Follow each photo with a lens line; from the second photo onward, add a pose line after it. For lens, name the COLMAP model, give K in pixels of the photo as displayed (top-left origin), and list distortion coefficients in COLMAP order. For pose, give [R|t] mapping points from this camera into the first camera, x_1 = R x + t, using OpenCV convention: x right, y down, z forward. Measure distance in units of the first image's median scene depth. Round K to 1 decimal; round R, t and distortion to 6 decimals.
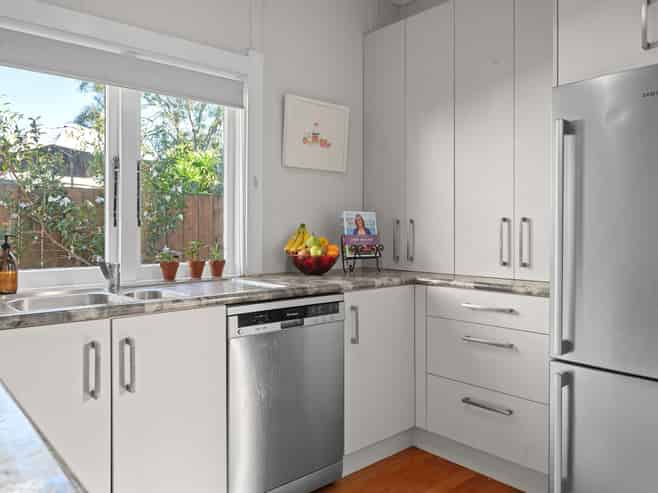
lens RADIAL K [[499.7, 0, 329.0], [0, 499.7, 246.5], [0, 0, 1]] dist [0.002392, 0.001031]
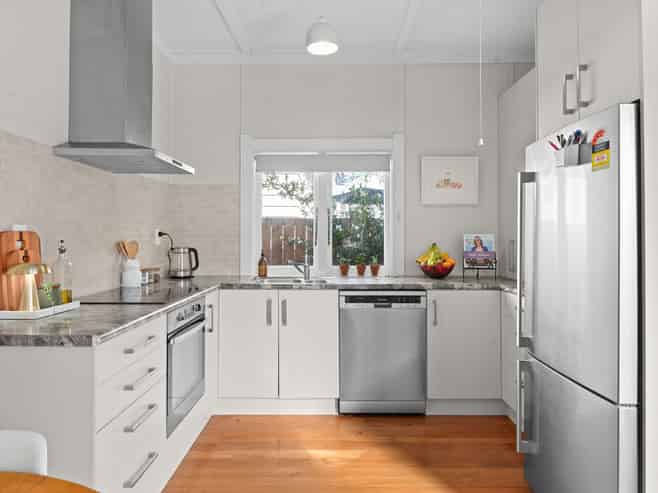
lens RADIAL K [[441.7, 0, 327.6], [0, 441.7, 235.7], [0, 0, 1]] dist [-0.001730, -0.000189]
pose [[0.748998, 0.000734, -0.662572, 0.615031], [-0.022867, 0.999432, -0.024743, -0.029954], [0.662177, 0.033683, 0.748590, -0.184525]]
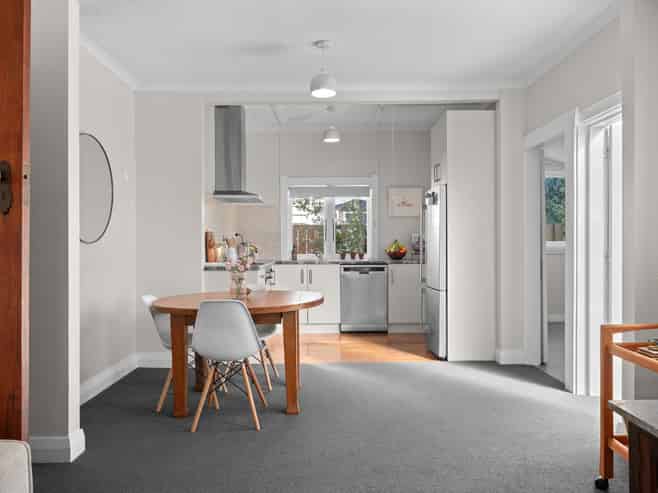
lens RADIAL K [[499.7, 0, 329.0], [0, 499.7, 246.5], [0, 0, 1]] dist [0.002392, 0.001031]
pose [[0.757505, 0.002590, -0.652824, 1.414743], [-0.017642, 0.999708, -0.016504, 0.039174], [0.652591, 0.024019, 0.757330, -1.171432]]
